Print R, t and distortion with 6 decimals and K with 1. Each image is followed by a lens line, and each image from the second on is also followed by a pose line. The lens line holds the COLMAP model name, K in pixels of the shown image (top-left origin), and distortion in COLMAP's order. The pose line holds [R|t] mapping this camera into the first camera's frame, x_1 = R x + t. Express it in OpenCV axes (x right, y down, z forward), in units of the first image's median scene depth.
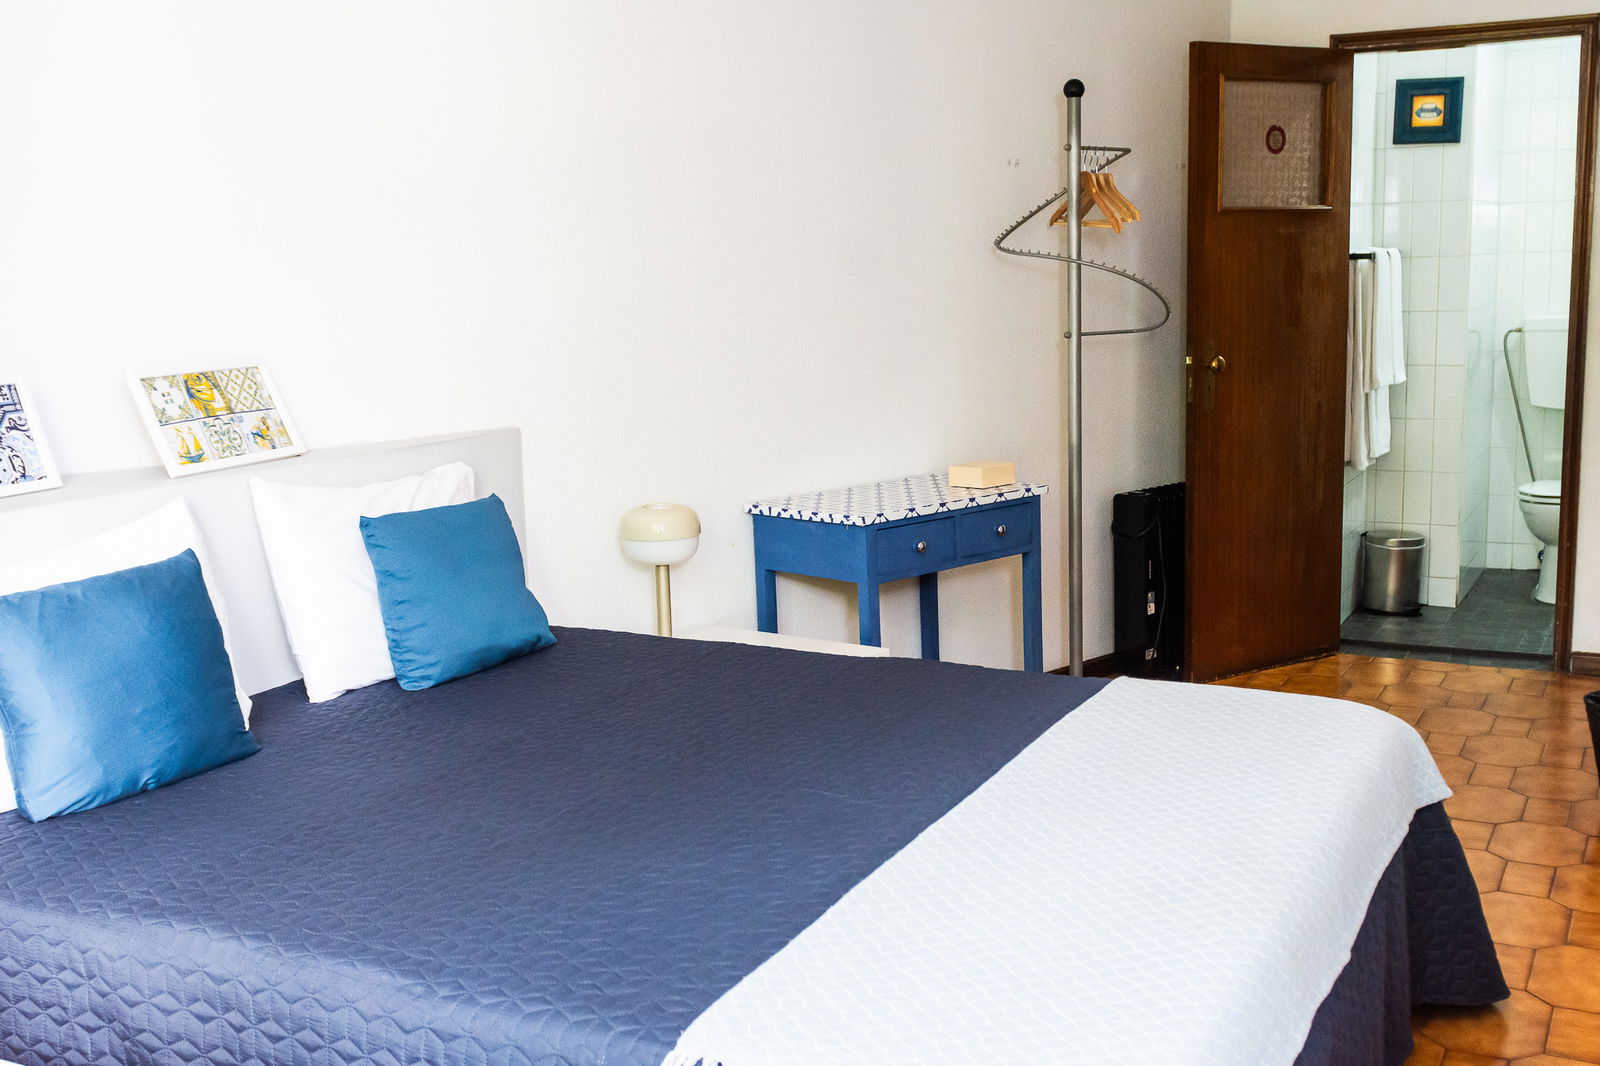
lens RADIAL K [[1663.4, 0, 791.2], [0, 1663.4, 535.6], [0, 0, 1]] dist [0.020143, -0.018802]
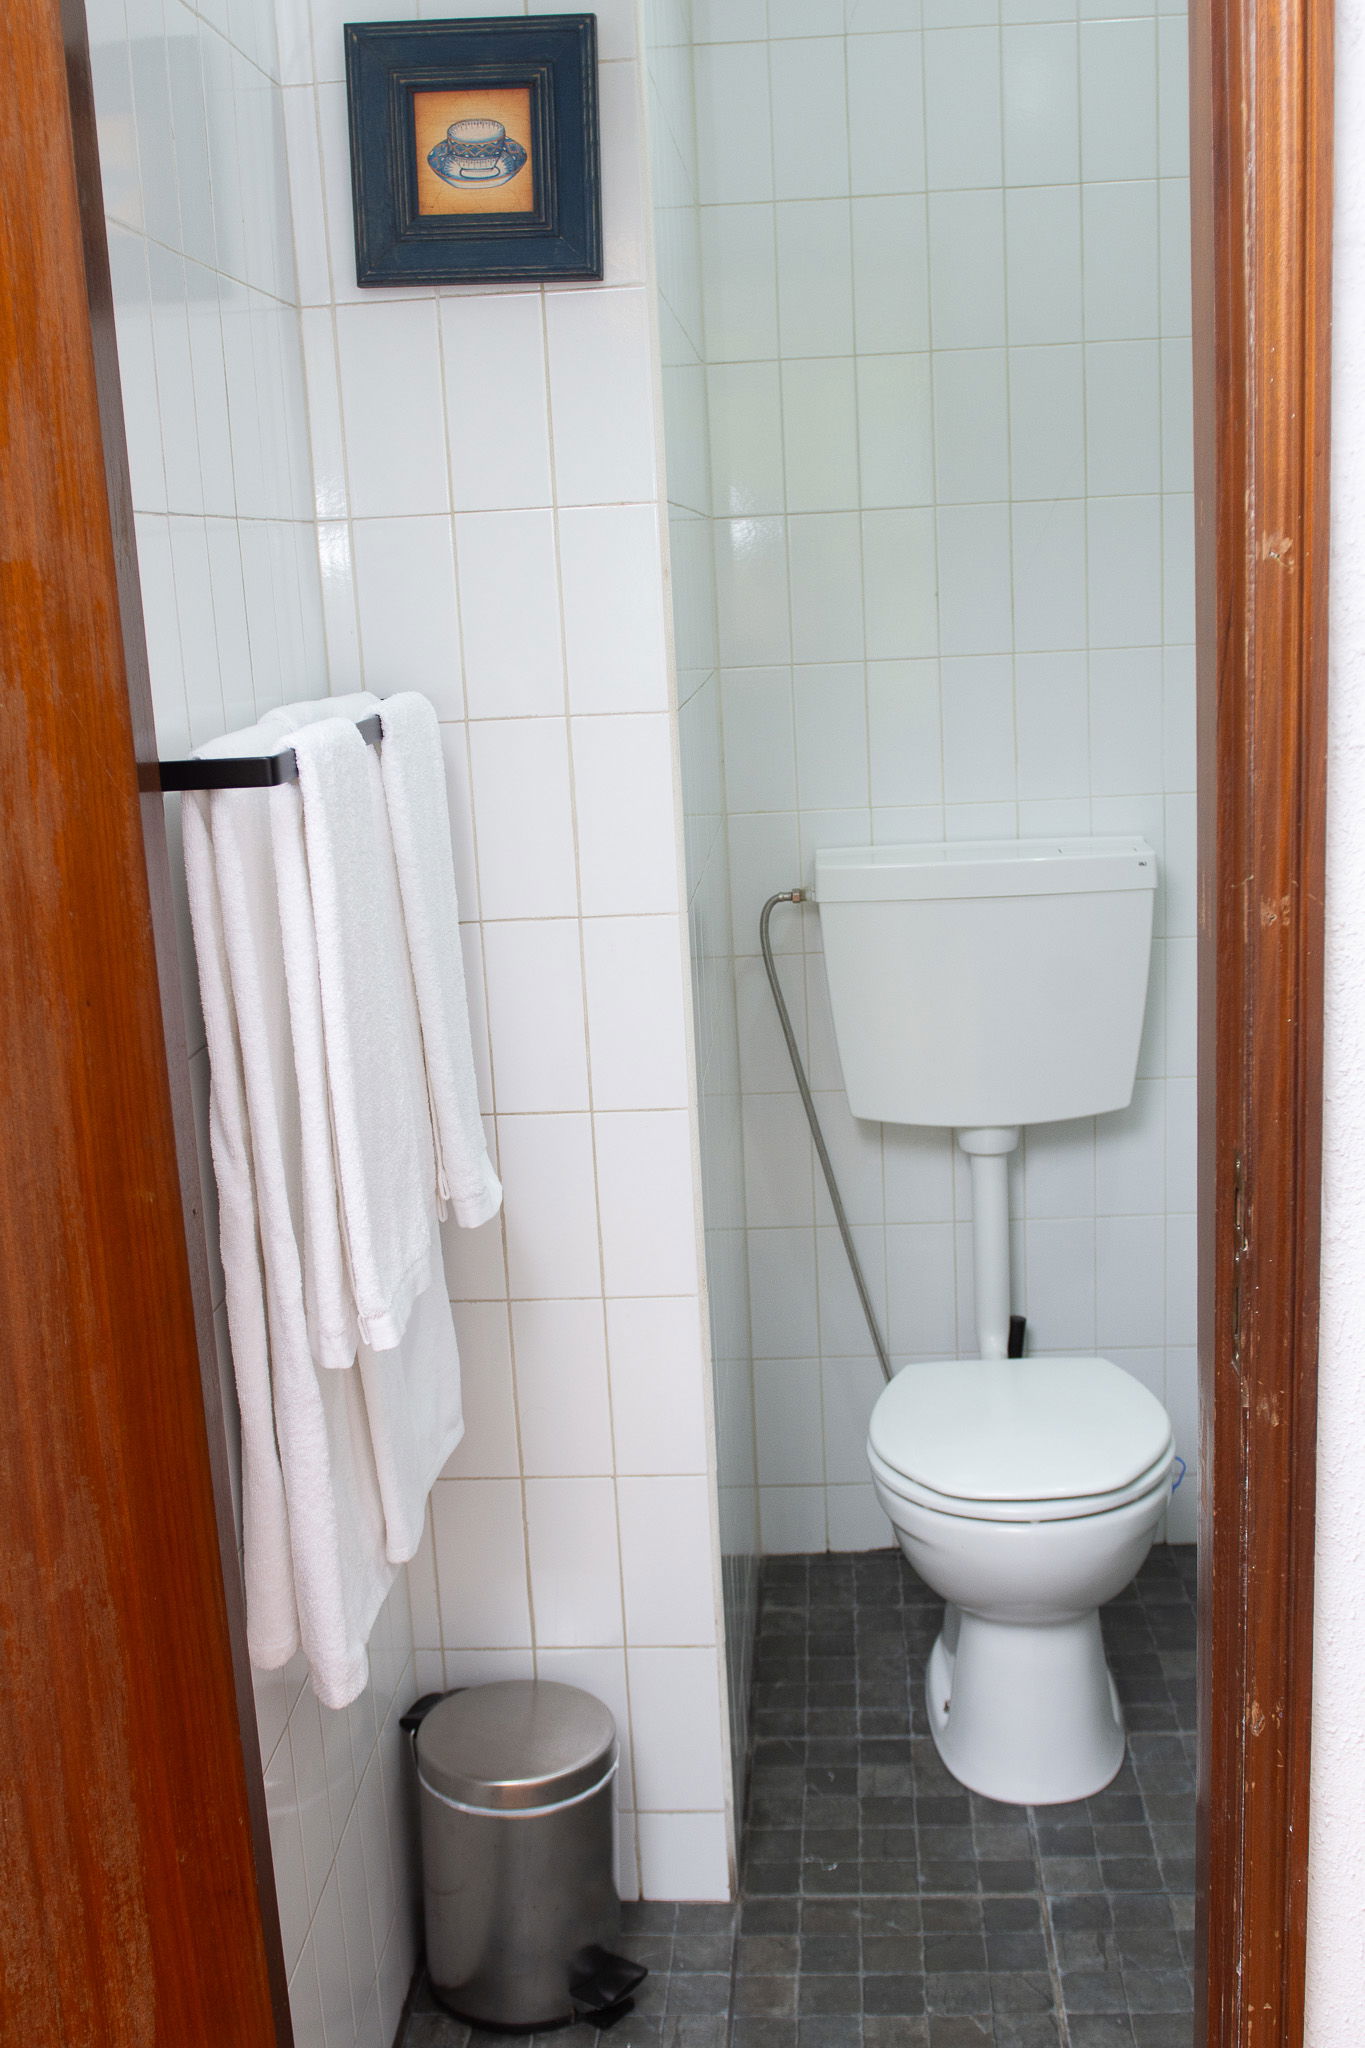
lens RADIAL K [[2138.4, 0, 681.6], [0, 2138.4, 1049.1], [0, 0, 1]] dist [-0.017940, -0.019992]
pose [[0.908023, -0.107669, 0.404847, 0.427872], [0.091823, 0.994060, 0.058423, -0.218047], [-0.408732, -0.015875, 0.912516, 1.115719]]
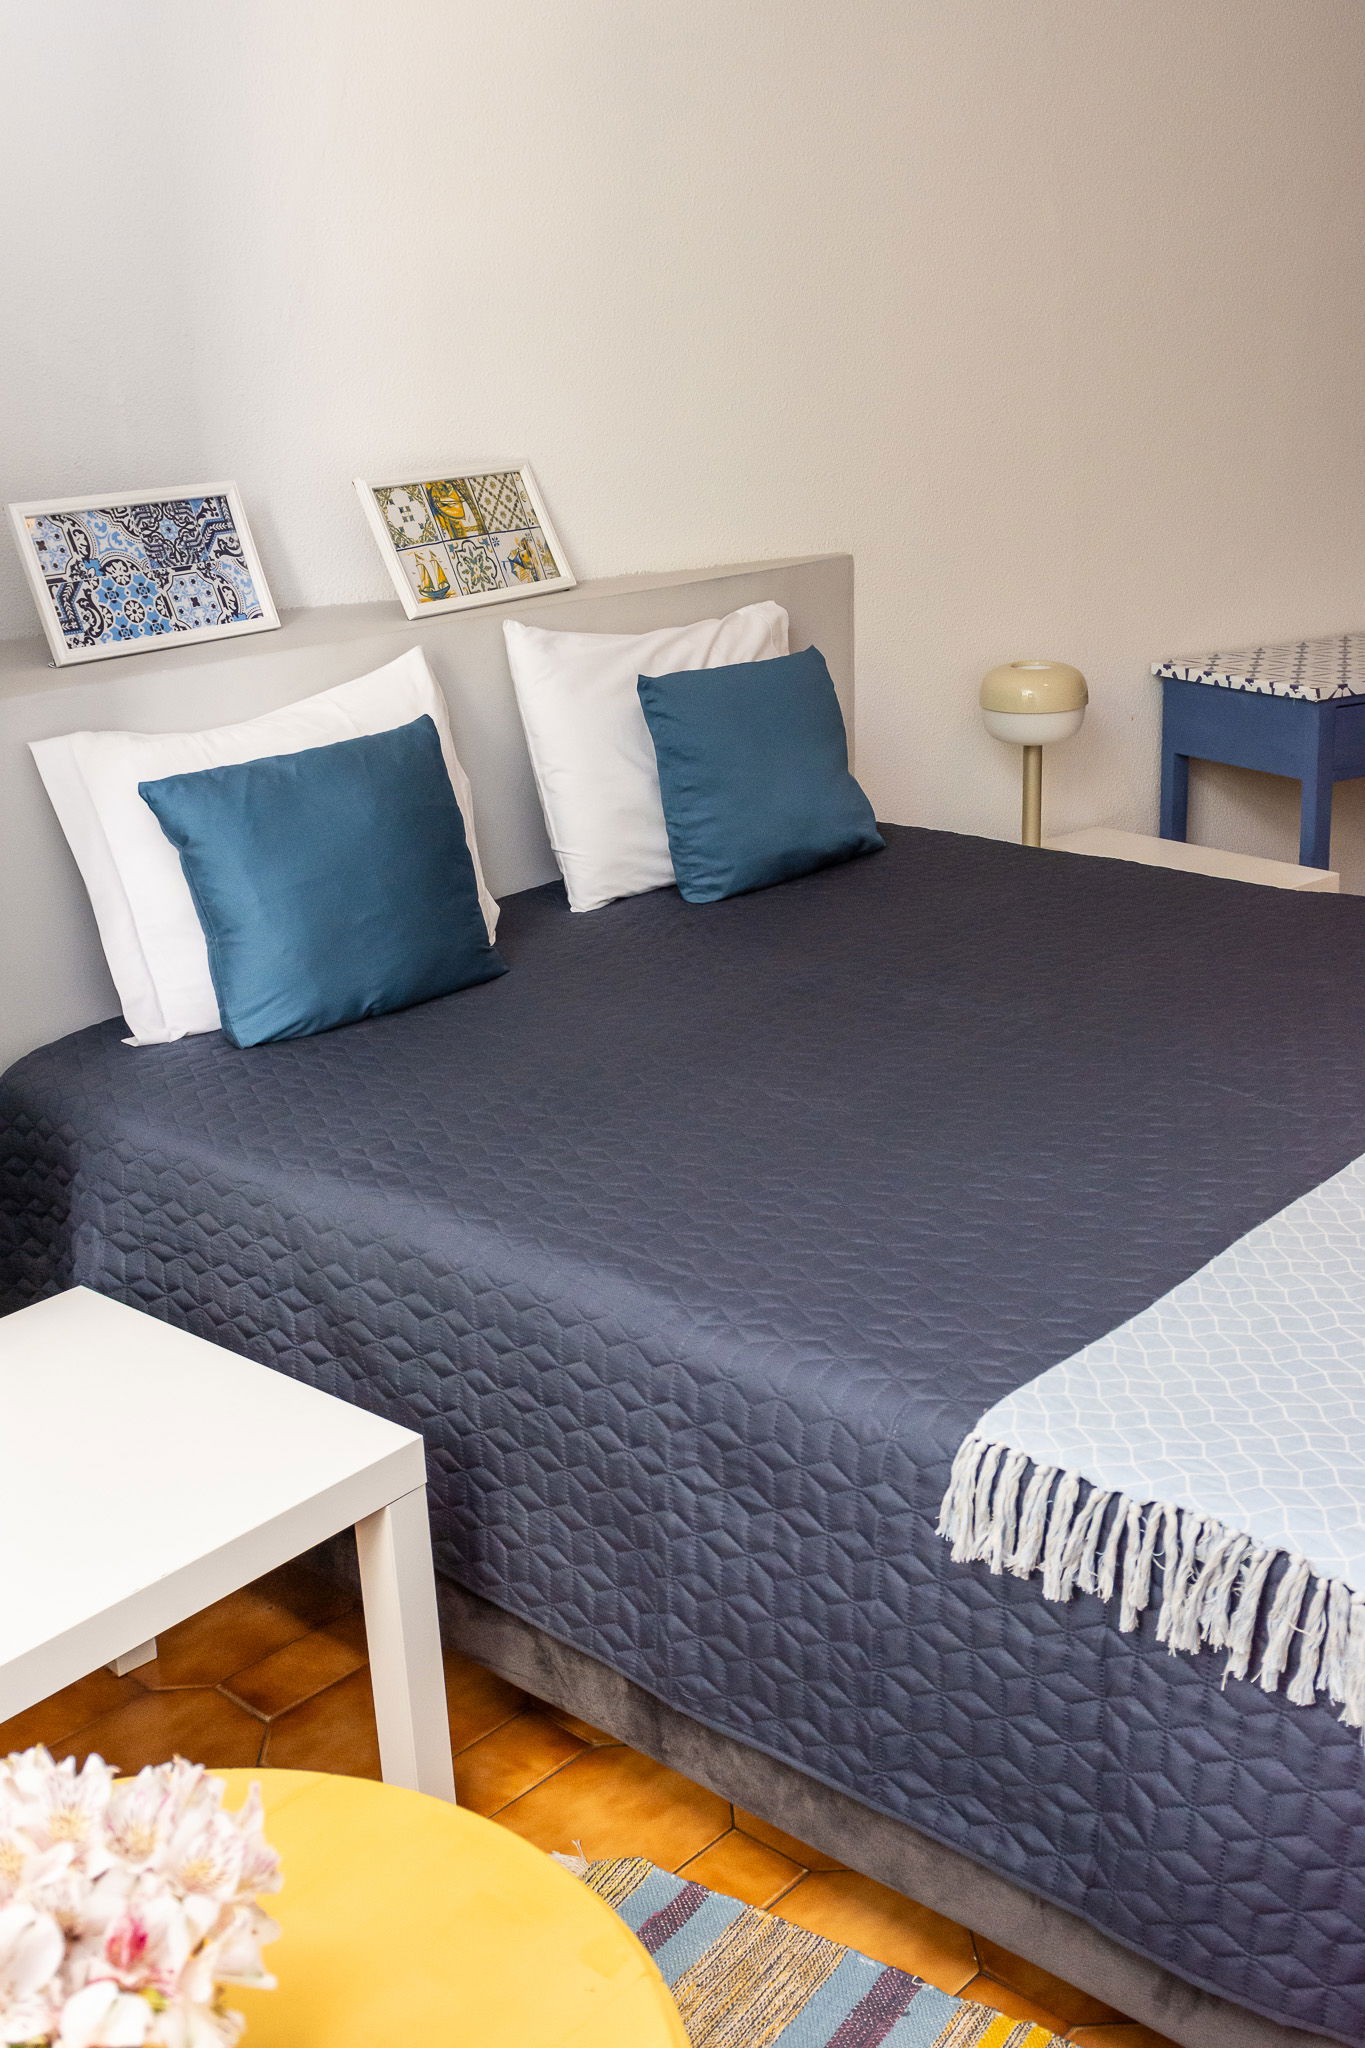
lens RADIAL K [[2129.2, 0, 695.4], [0, 2129.2, 1030.4], [0, 0, 1]] dist [0.020143, -0.018802]
pose [[0.970329, 0.071587, -0.230948, 0.006092], [-0.031606, 0.984523, 0.172381, -0.017582], [0.239714, -0.159967, 0.957574, 0.028079]]
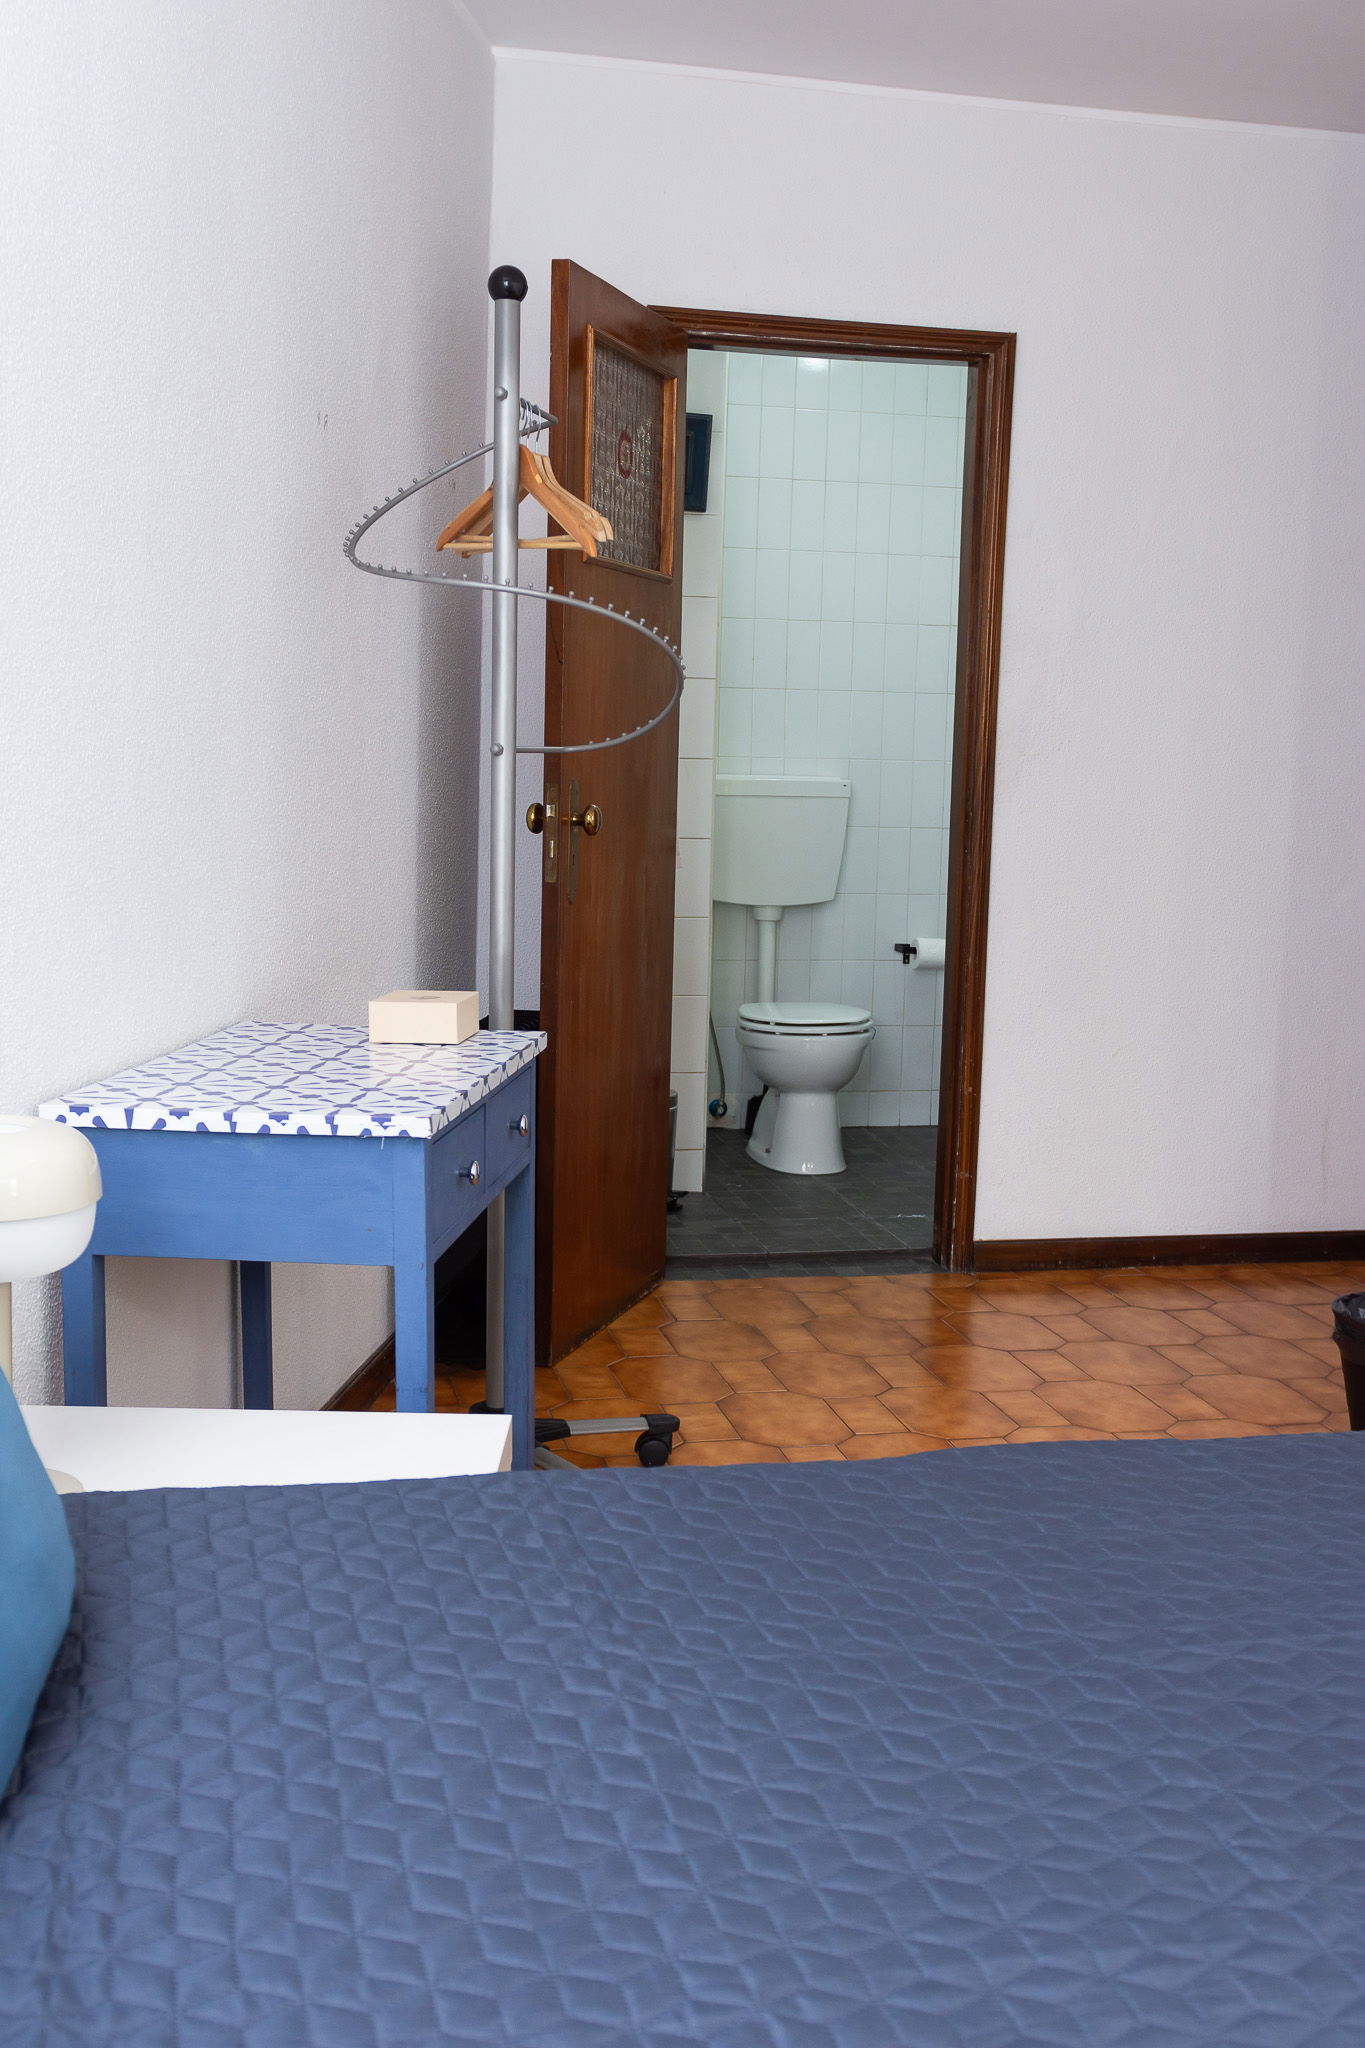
lens RADIAL K [[2138.4, 0, 681.6], [0, 2138.4, 1049.1], [0, 0, 1]] dist [-0.017940, -0.019992]
pose [[0.758230, -0.046438, 0.650331, -0.298021], [0.060726, 0.998154, 0.000473, -0.027519], [-0.649153, 0.039134, 0.759651, 0.566557]]
